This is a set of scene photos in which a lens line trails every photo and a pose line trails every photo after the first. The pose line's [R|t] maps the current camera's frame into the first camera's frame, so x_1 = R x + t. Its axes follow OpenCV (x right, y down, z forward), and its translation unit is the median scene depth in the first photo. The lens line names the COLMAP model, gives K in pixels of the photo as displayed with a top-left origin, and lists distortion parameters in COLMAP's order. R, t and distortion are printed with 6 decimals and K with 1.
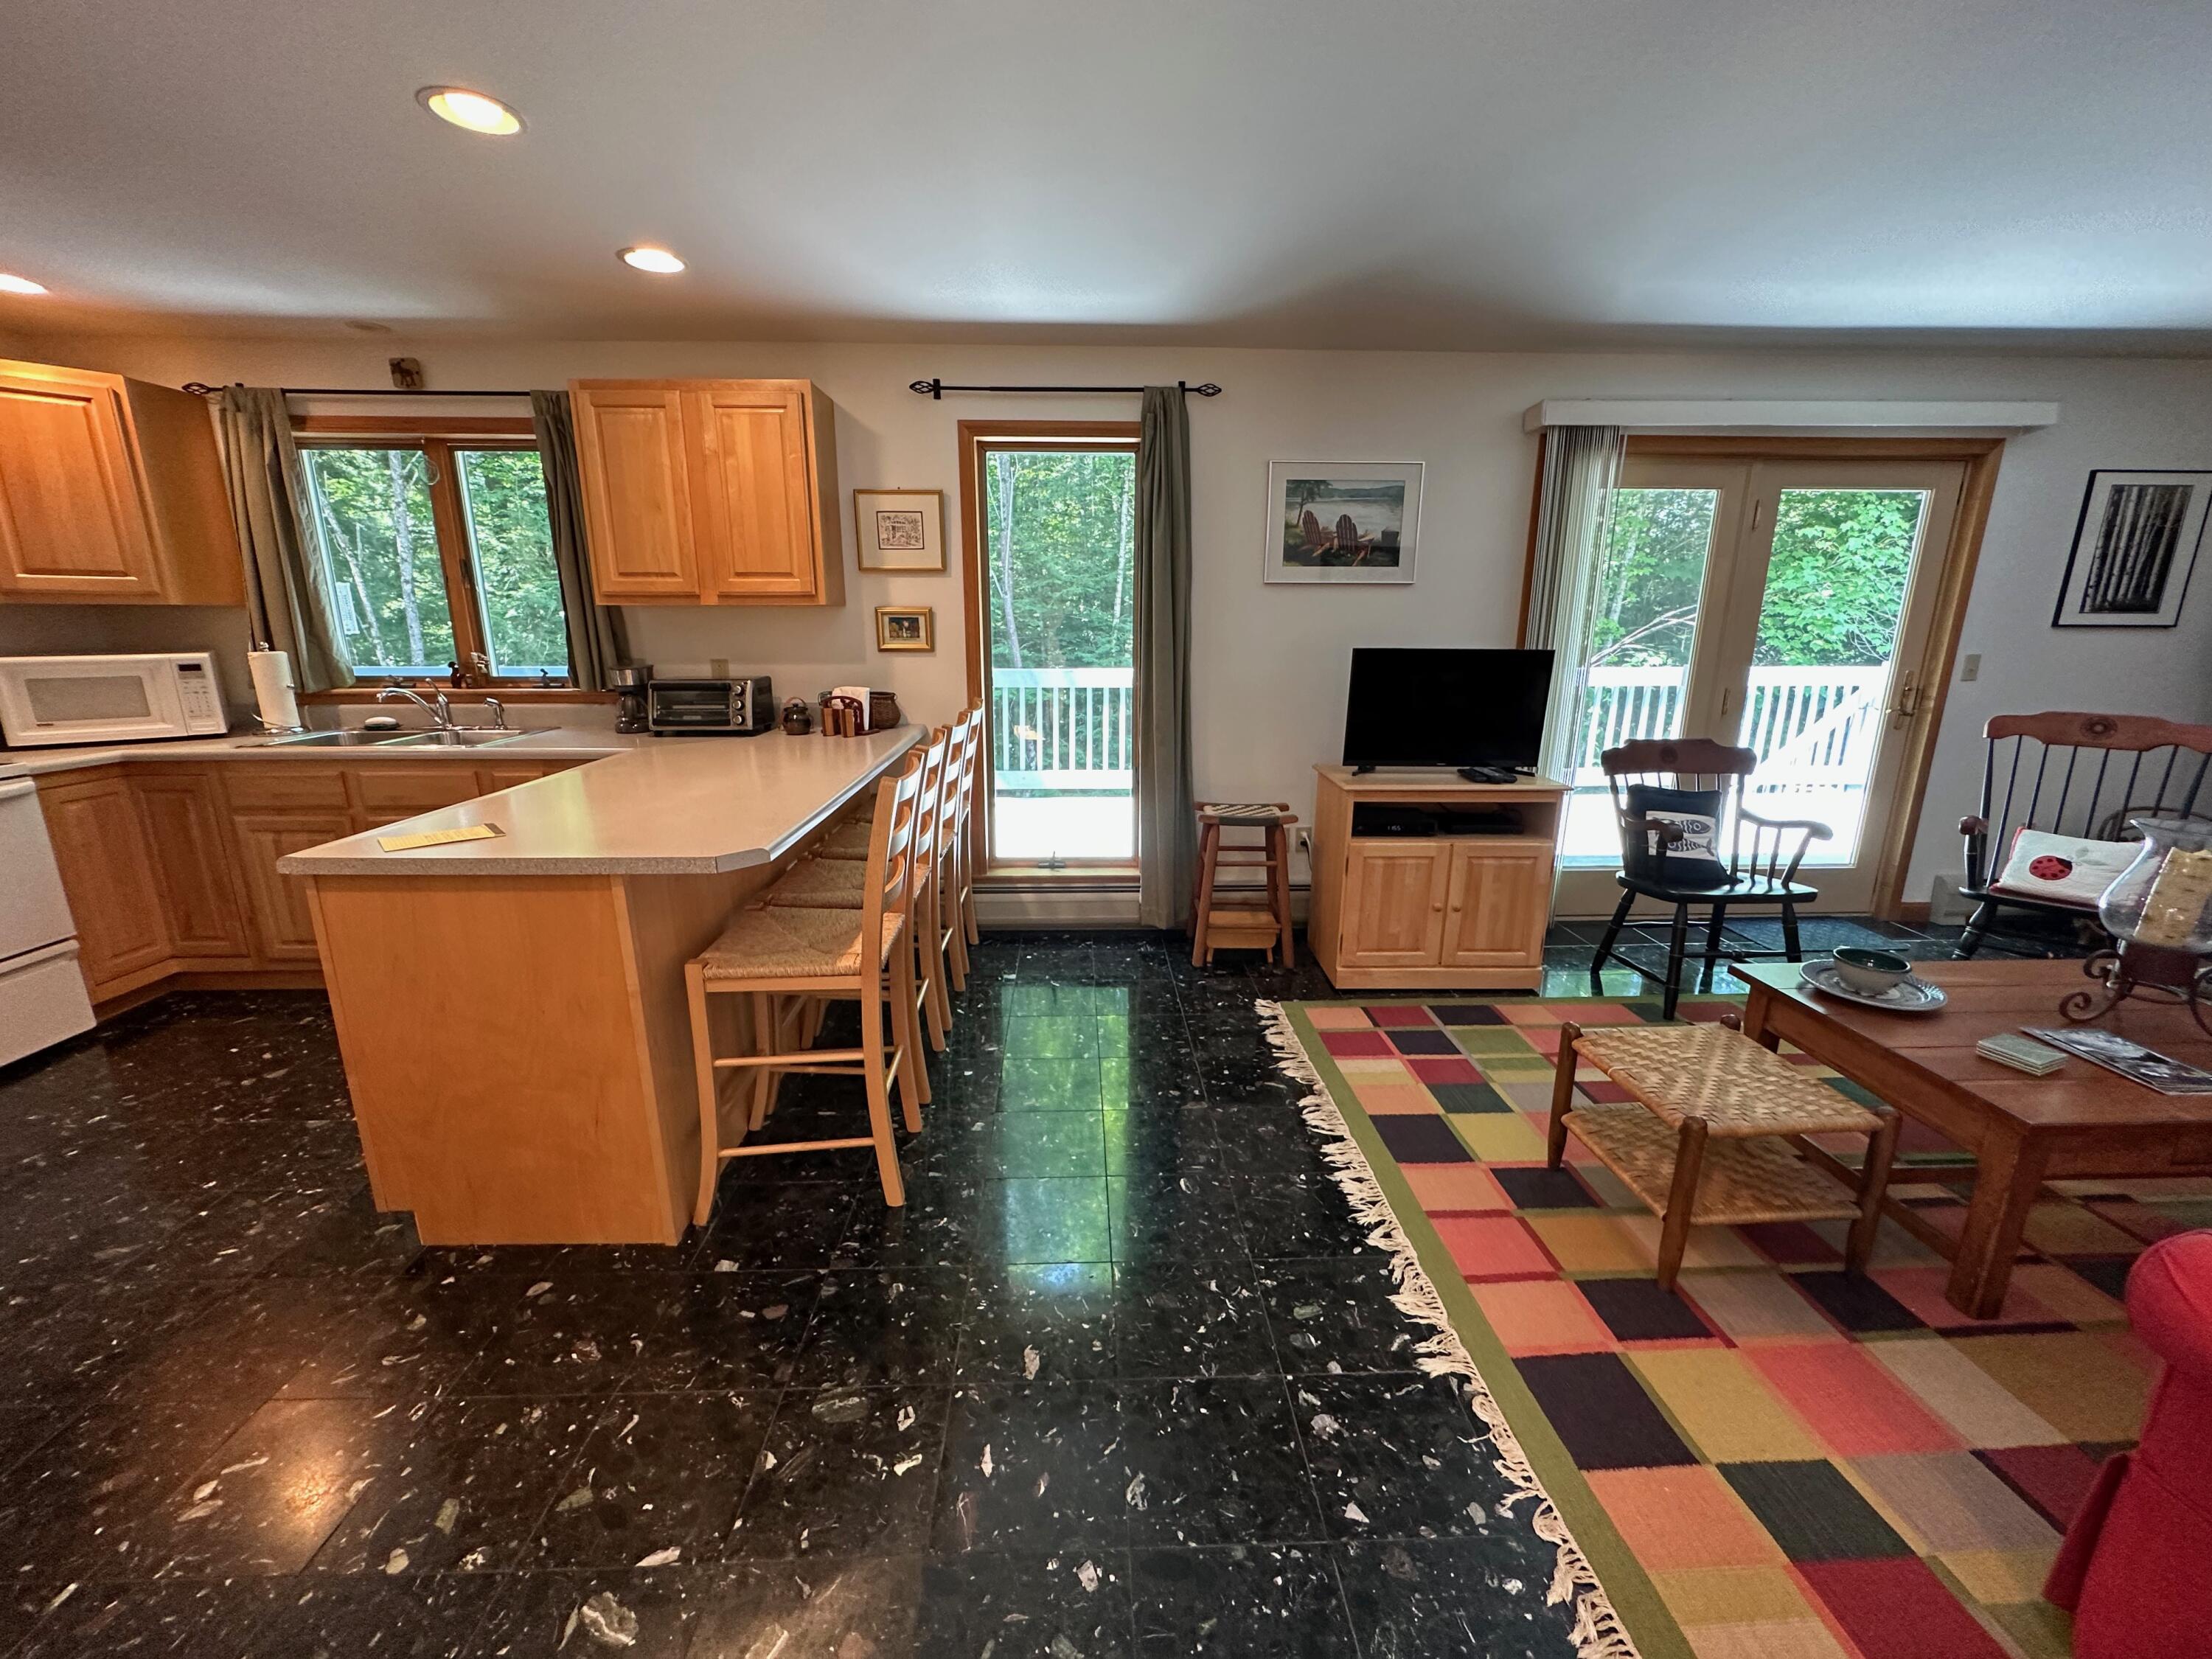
lens RADIAL K [[883.8, 0, 1104.7], [0, 883.8, 829.6], [0, 0, 1]] dist [-0.005020, 0.001332]
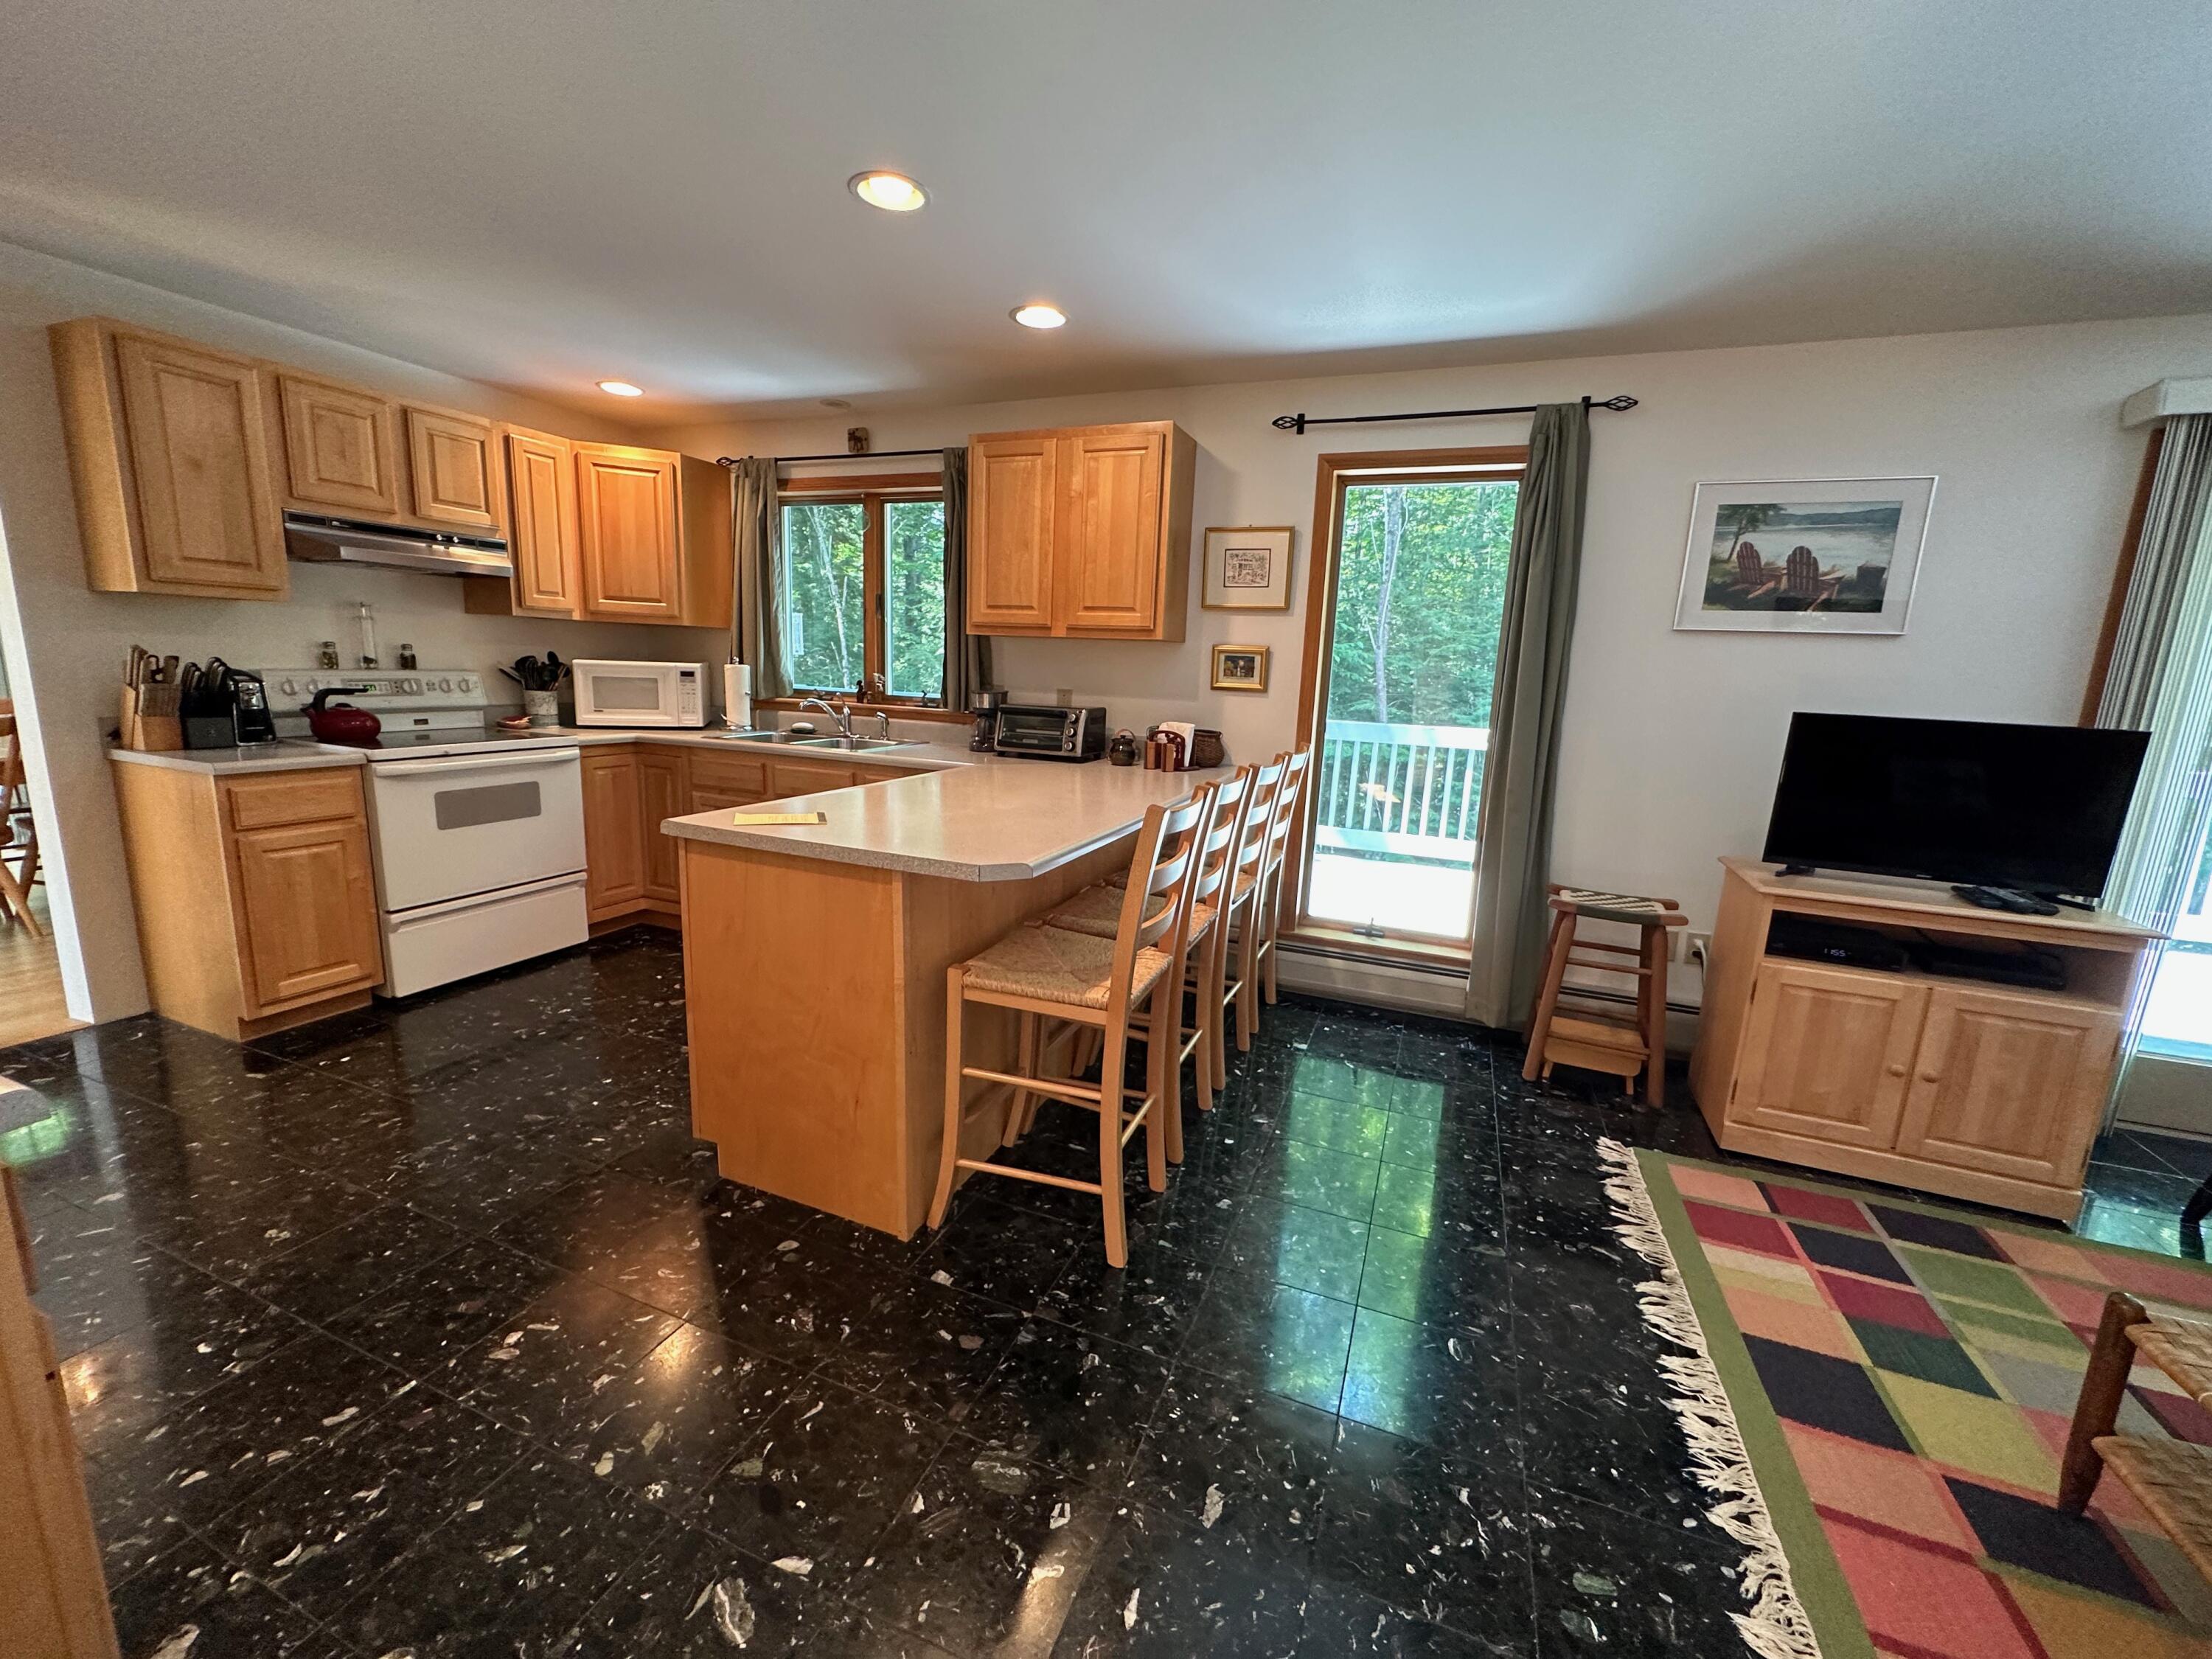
lens RADIAL K [[883.8, 0, 1105.8], [0, 883.8, 829.9], [0, 0, 1]] dist [-0.005020, 0.001332]
pose [[0.914821, 0.109809, -0.388645, 0.045550], [-0.133389, 0.990476, -0.034128, 0.003673], [0.381196, 0.083062, 0.920755, 0.075109]]
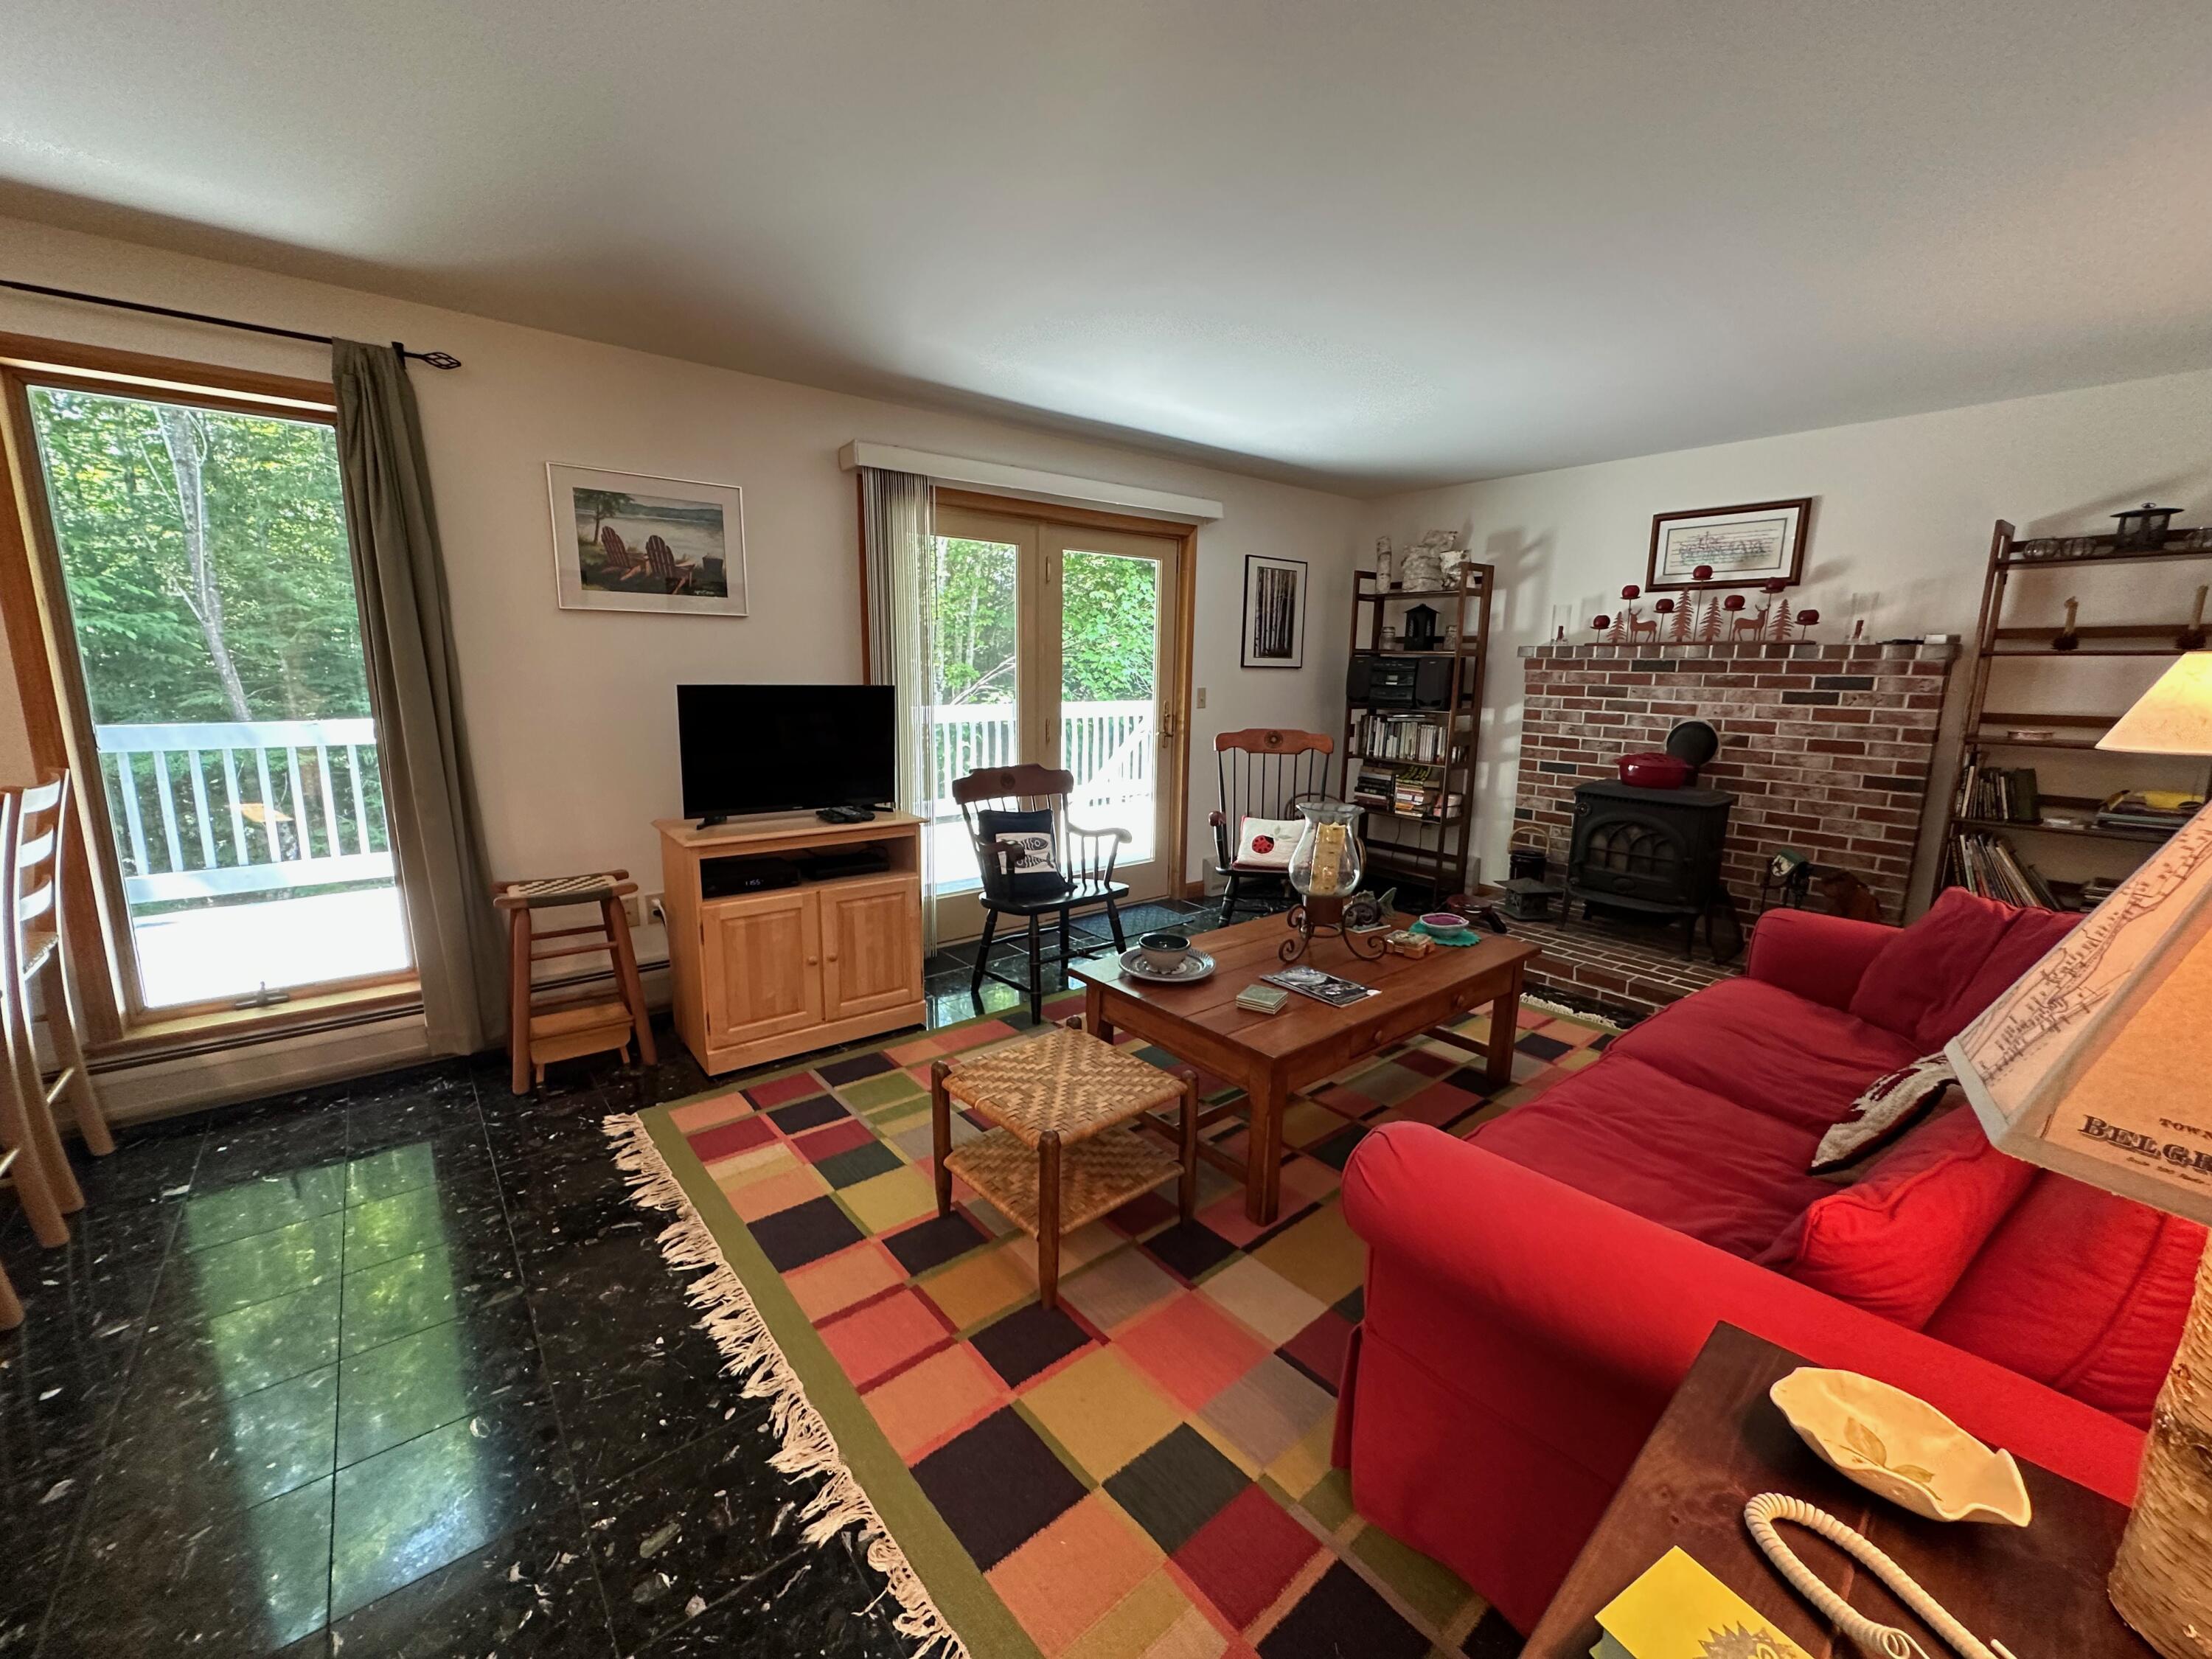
lens RADIAL K [[883.8, 0, 1102.4], [0, 883.8, 829.6], [0, 0, 1]] dist [-0.005020, 0.001332]
pose [[0.795974, -0.102927, 0.596516, 0.087969], [0.131932, 0.991246, -0.005010, -0.004257], [-0.590778, 0.082688, 0.802586, 0.069268]]
